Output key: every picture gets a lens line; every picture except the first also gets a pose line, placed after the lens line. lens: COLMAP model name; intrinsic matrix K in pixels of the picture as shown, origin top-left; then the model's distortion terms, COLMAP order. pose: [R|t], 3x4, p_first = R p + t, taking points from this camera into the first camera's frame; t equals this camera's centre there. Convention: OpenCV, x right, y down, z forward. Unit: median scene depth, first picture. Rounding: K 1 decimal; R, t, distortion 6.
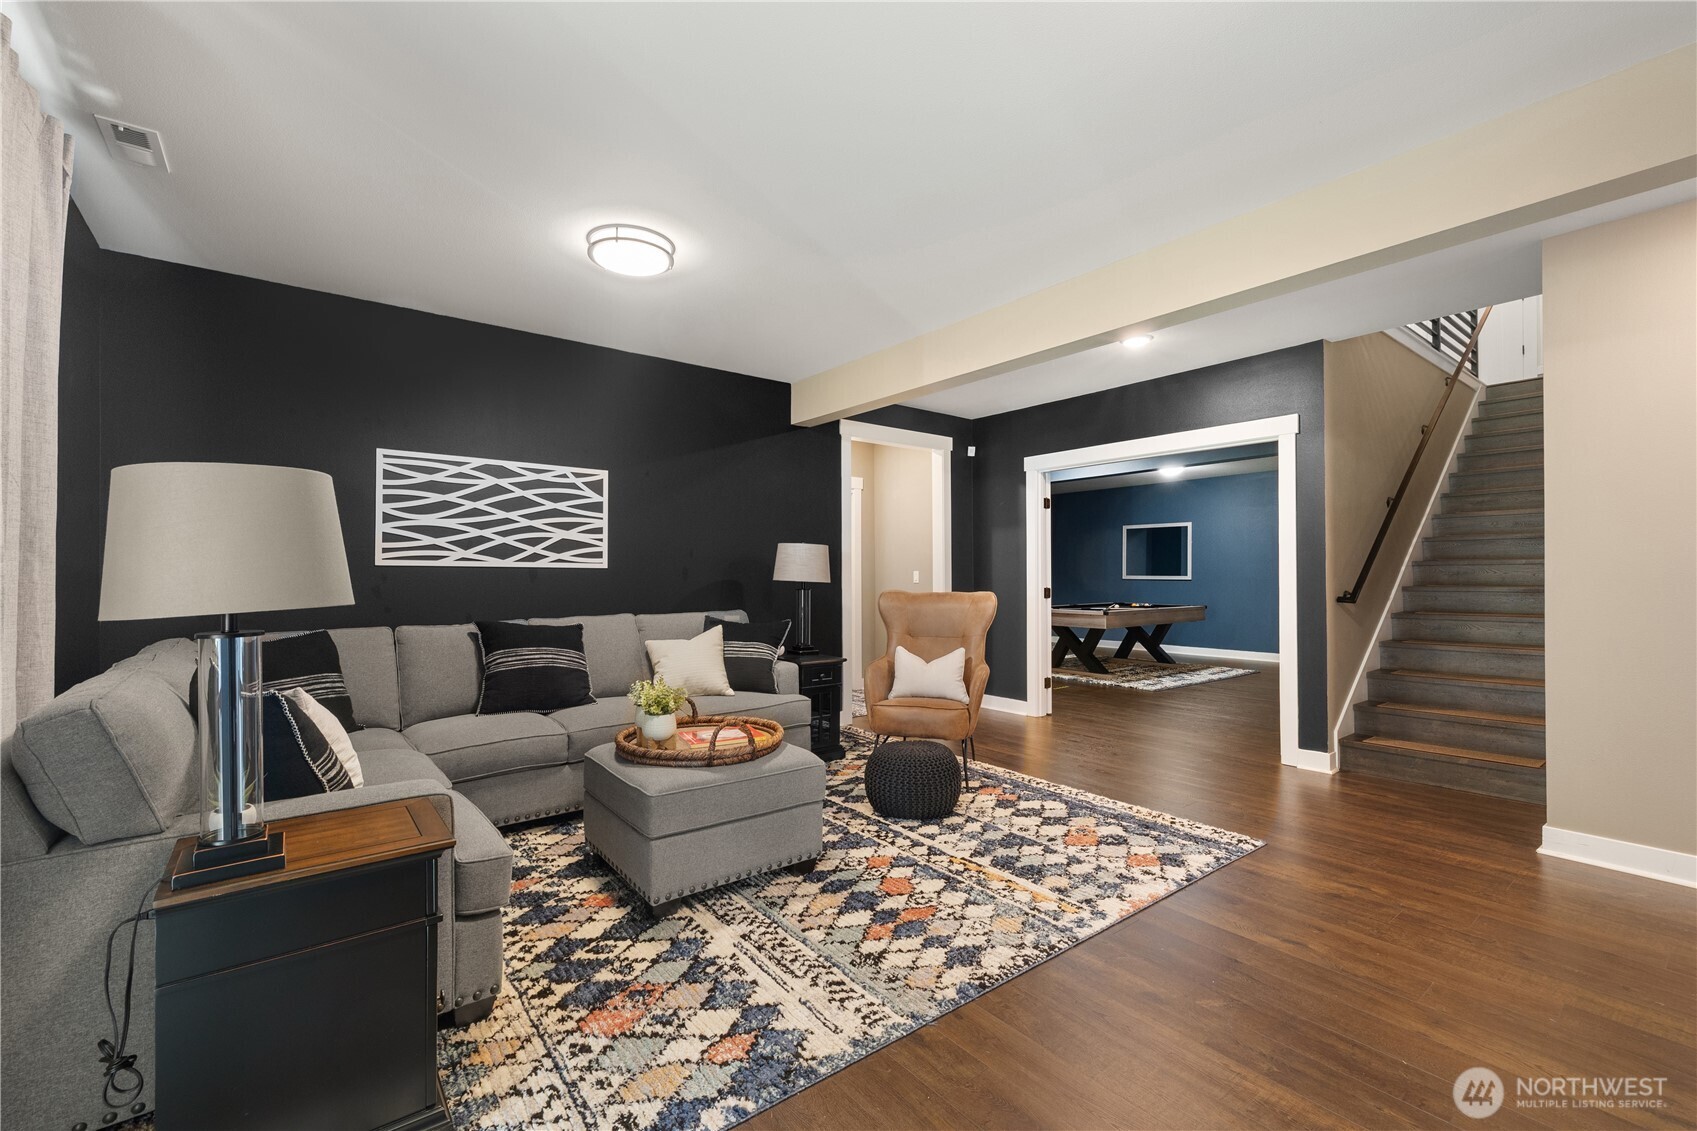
lens RADIAL K [[715.6, 0, 842.9], [0, 715.6, 553.8], [0, 0, 1]] dist [-0.002970, -0.000075]
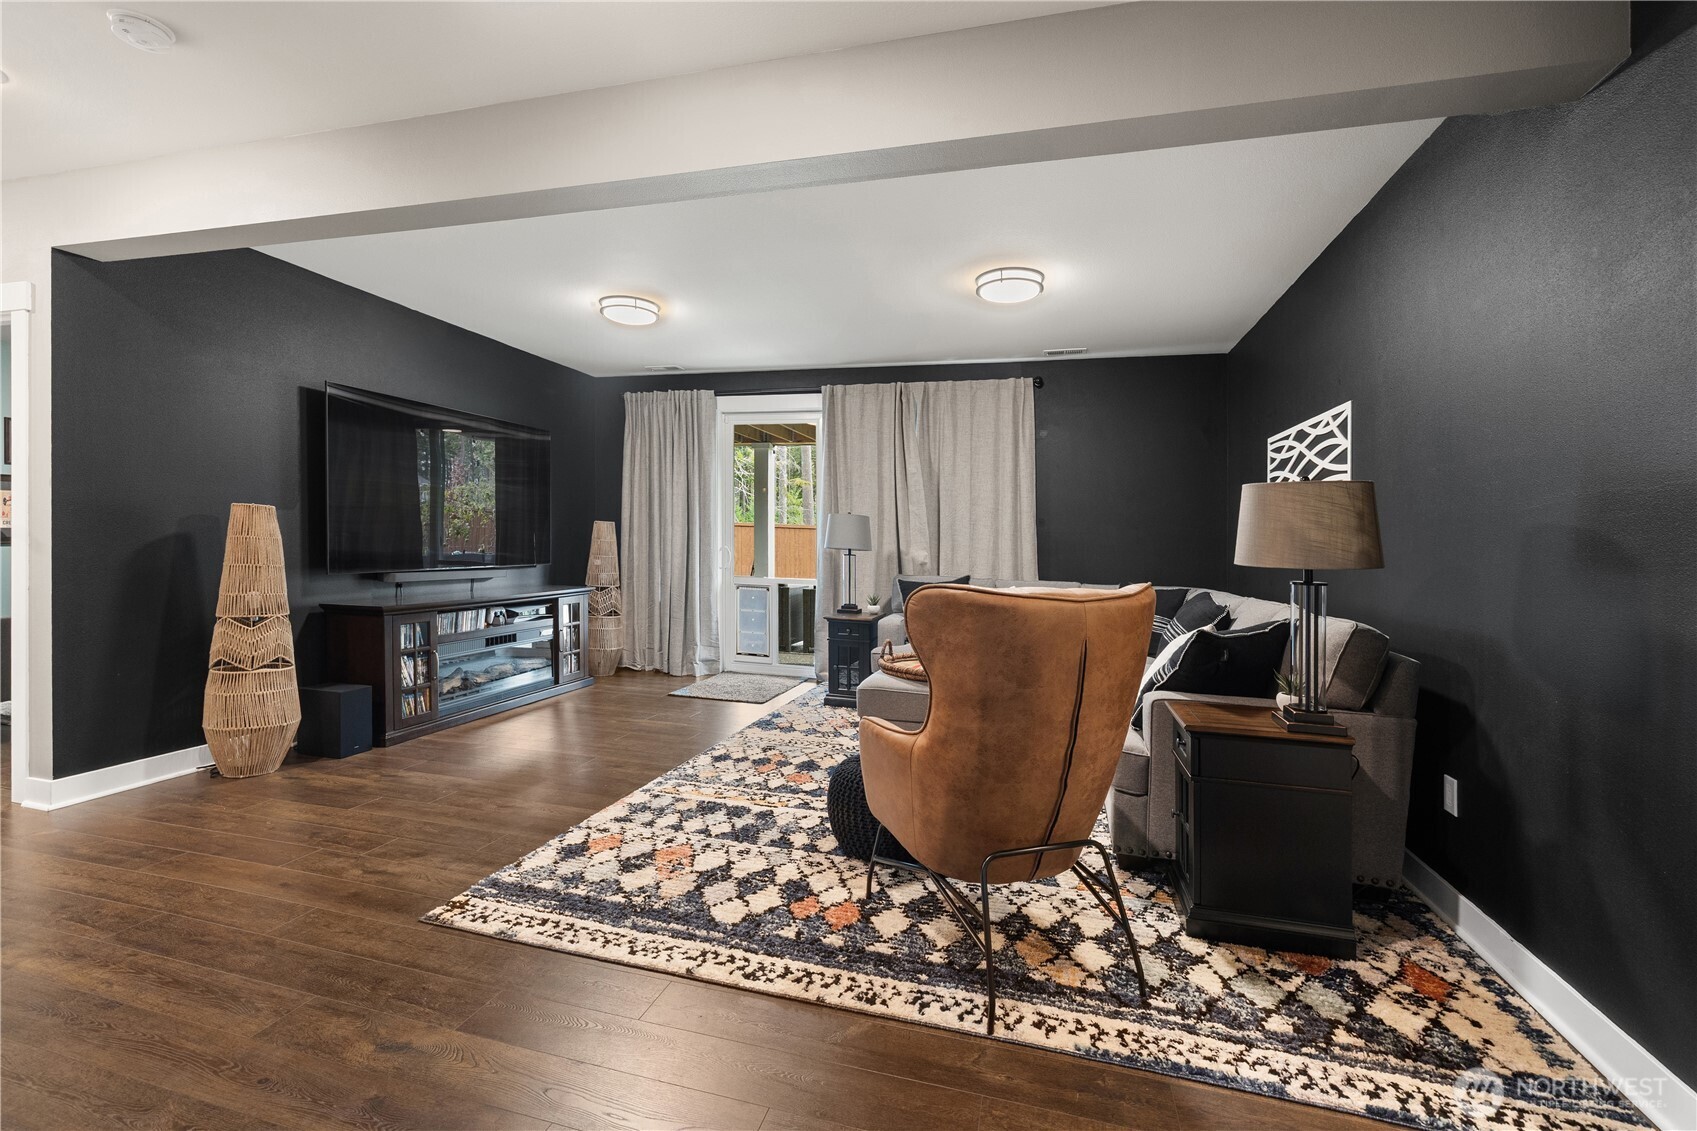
lens RADIAL K [[739.8, 0, 838.9], [0, 739.8, 522.9], [0, 0, 1]] dist [0.000450, 0.000217]
pose [[-0.811534, -0.034964, -0.583258, 0.643984], [-0.008628, 0.998816, -0.047870, 0.052240], [0.584241, -0.033815, -0.810876, 1.693882]]
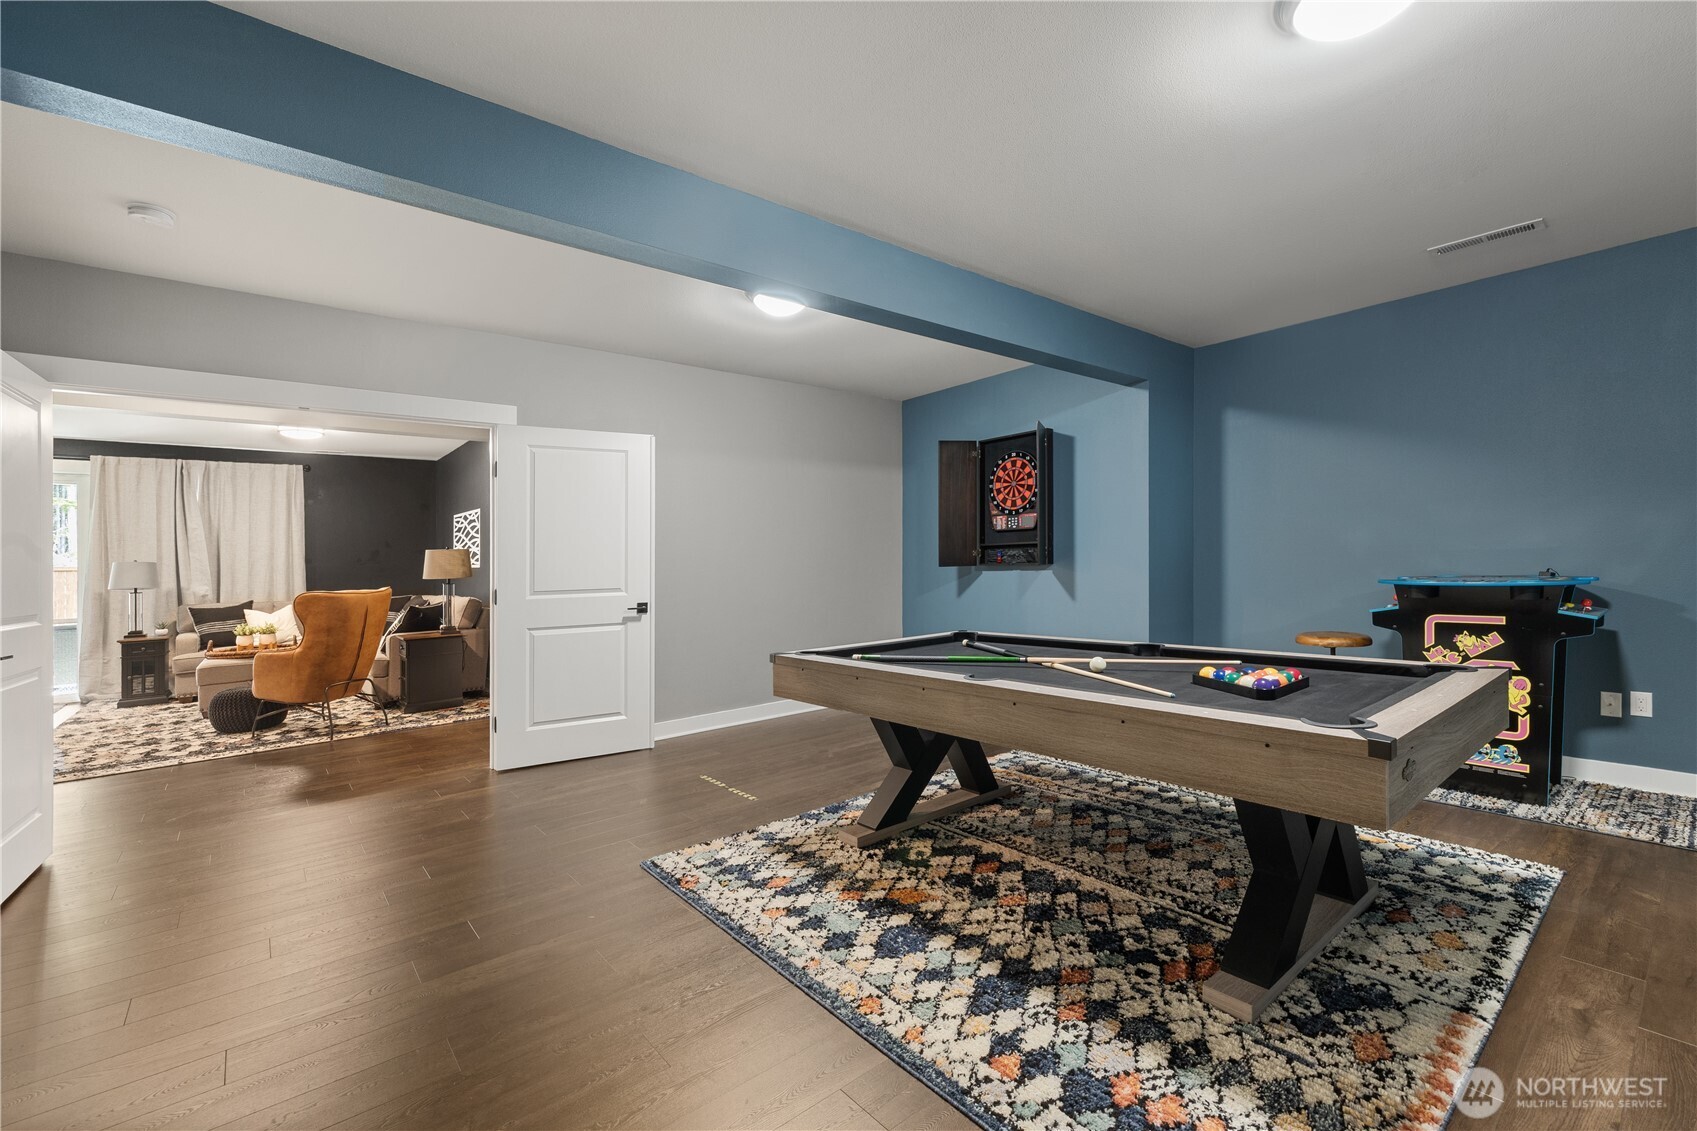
lens RADIAL K [[742.4, 0, 847.1], [0, 742.4, 512.5], [0, 0, 1]] dist [0.011411, 0.000119]
pose [[0.003717, -0.066755, -0.997762, 1.826989], [0.056698, 0.996178, -0.066438, 0.073255], [0.998384, -0.056324, 0.007488, 2.408285]]
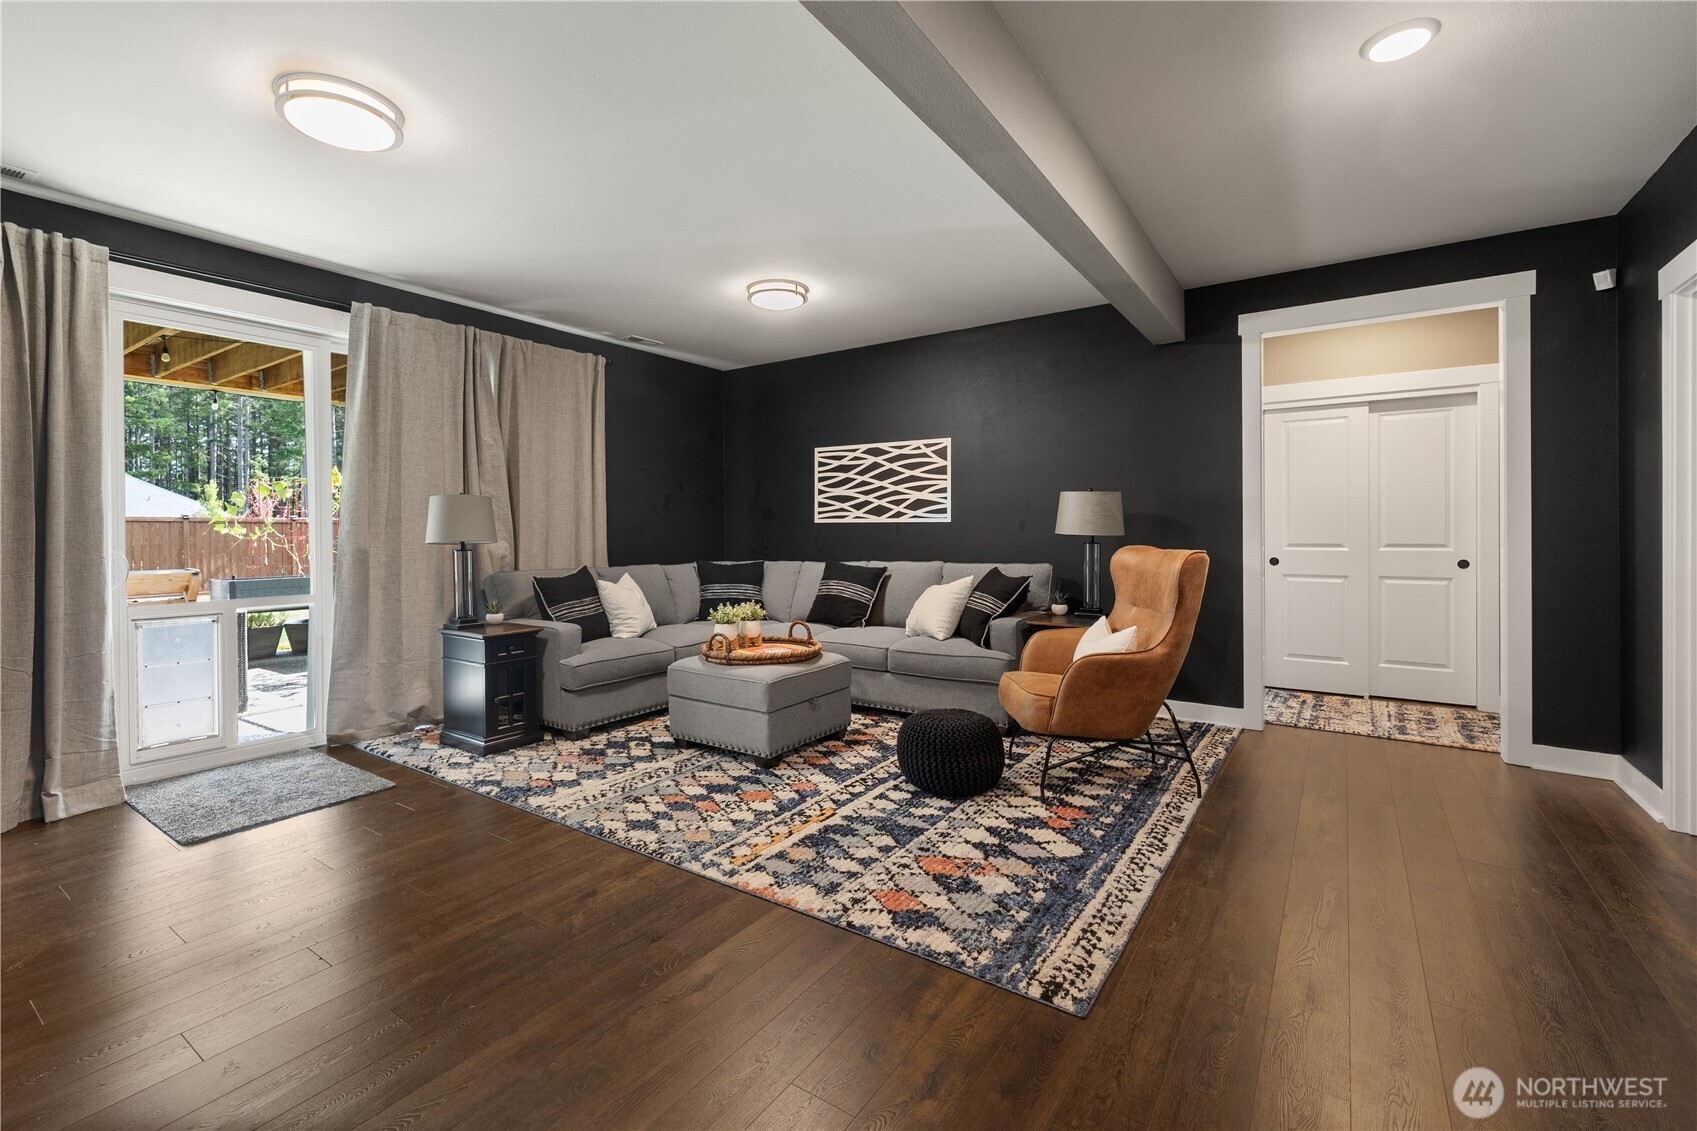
lens RADIAL K [[739.8, 0, 838.9], [0, 739.8, 522.9], [0, 0, 1]] dist [0.000450, 0.000217]
pose [[0.297359, -0.009267, -0.954721, 1.004956], [0.035425, 0.999371, 0.001333, 0.017725], [0.954108, -0.034218, 0.297501, 0.619171]]
